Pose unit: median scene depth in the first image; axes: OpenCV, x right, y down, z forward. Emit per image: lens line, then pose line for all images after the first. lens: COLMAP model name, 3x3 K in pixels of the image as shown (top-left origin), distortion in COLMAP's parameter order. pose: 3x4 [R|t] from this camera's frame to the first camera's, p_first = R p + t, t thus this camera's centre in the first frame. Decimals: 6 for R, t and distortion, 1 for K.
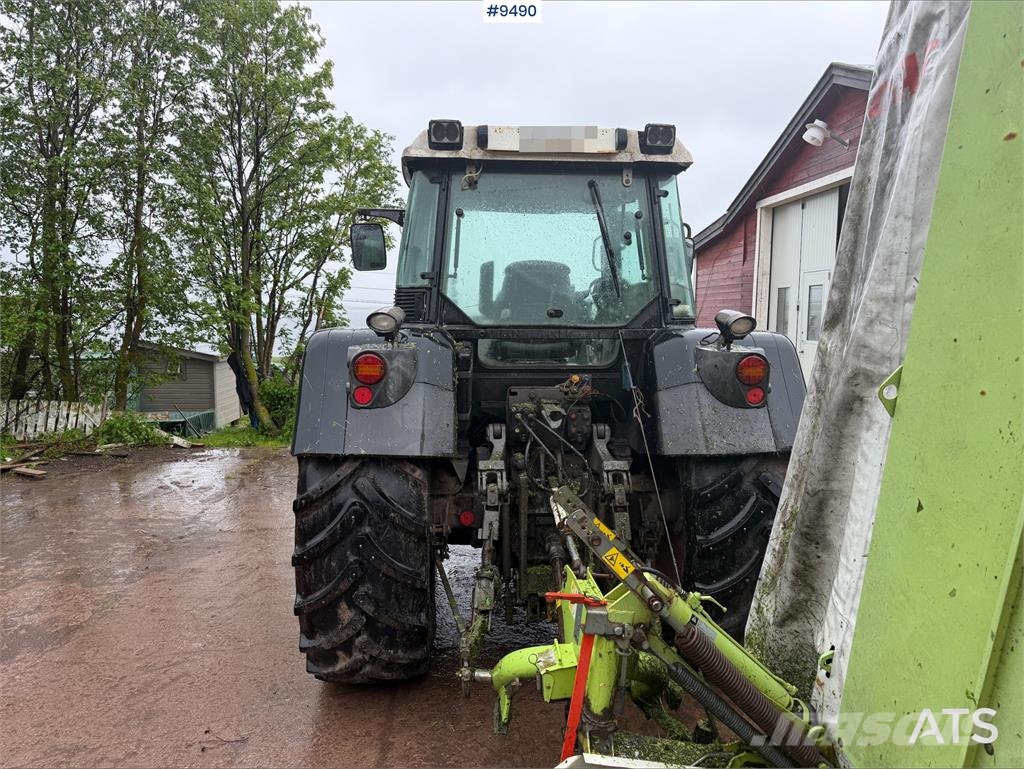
lens RADIAL K [[717.5, 0, 508.1], [0, 717.5, 388.3], [0, 0, 1]] dist [0.117259, -0.187001]
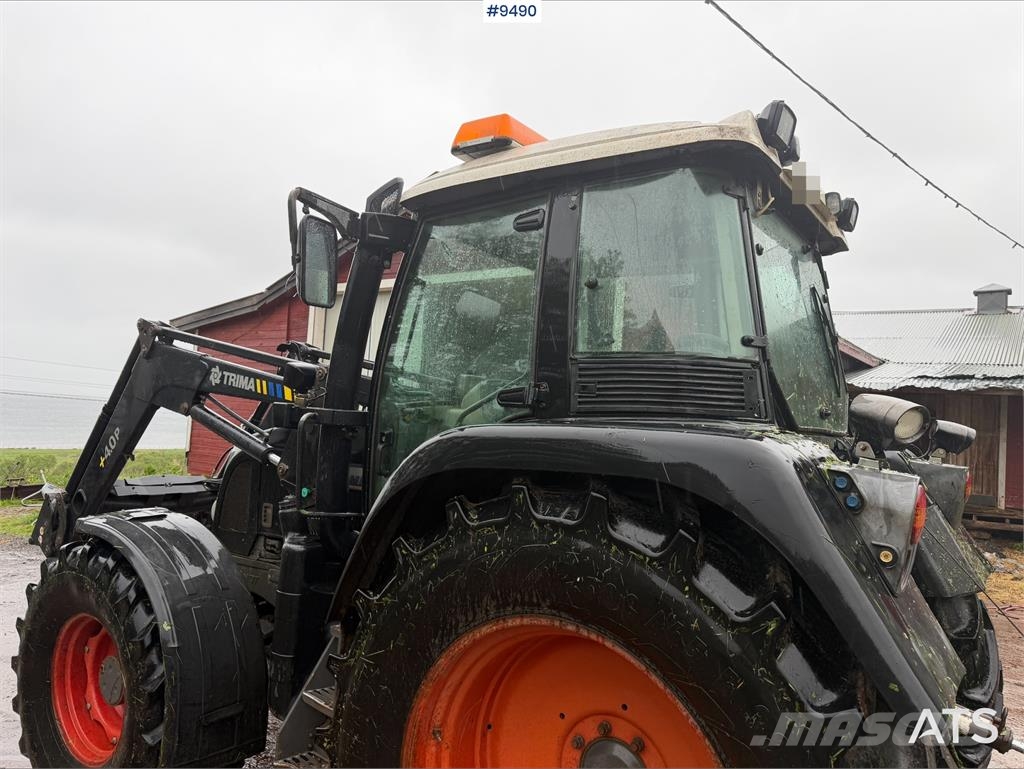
lens RADIAL K [[725.7, 0, 514.7], [0, 725.7, 380.5], [0, 0, 1]] dist [0.028598, -0.030862]
pose [[0.637925, 0.074752, 0.766462, -0.692623], [0.027291, 0.992458, -0.119507, -0.059496], [-0.769615, 0.097154, 0.631073, 0.774537]]
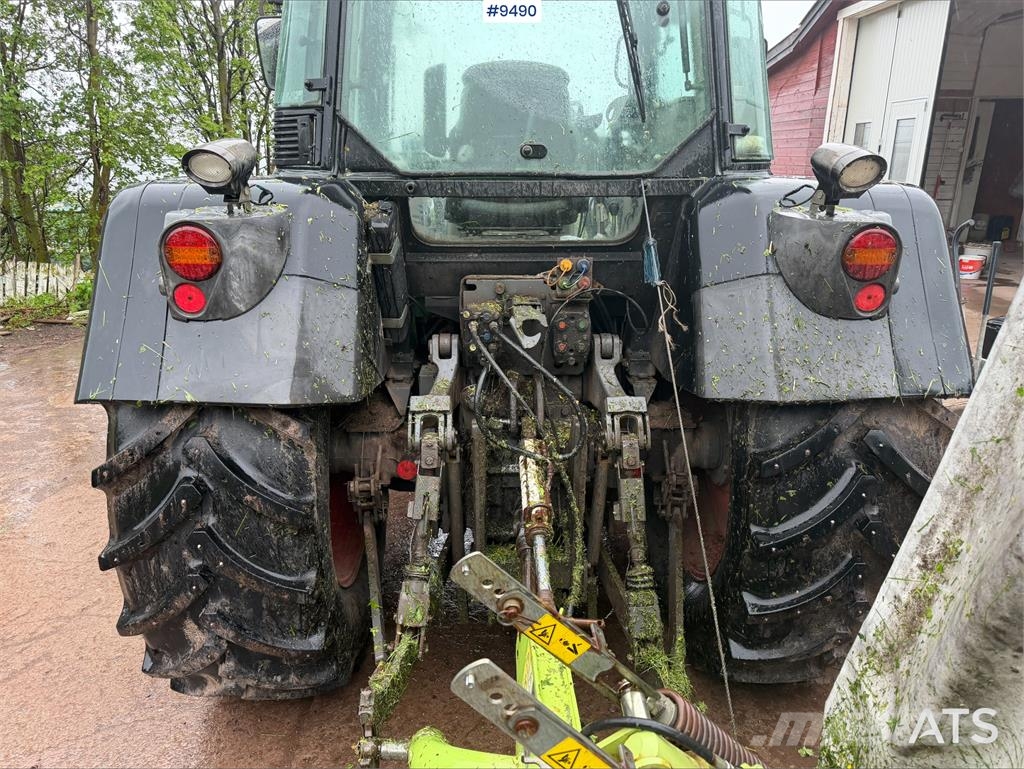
lens RADIAL K [[717.5, 0, 508.1], [0, 717.5, 388.3], [0, 0, 1]] dist [0.117259, -0.187001]
pose [[0.998575, 0.011499, -0.052109, 0.078103], [-0.000742, 0.979403, 0.201913, -0.034539], [0.053358, -0.201586, 0.978016, 0.376395]]
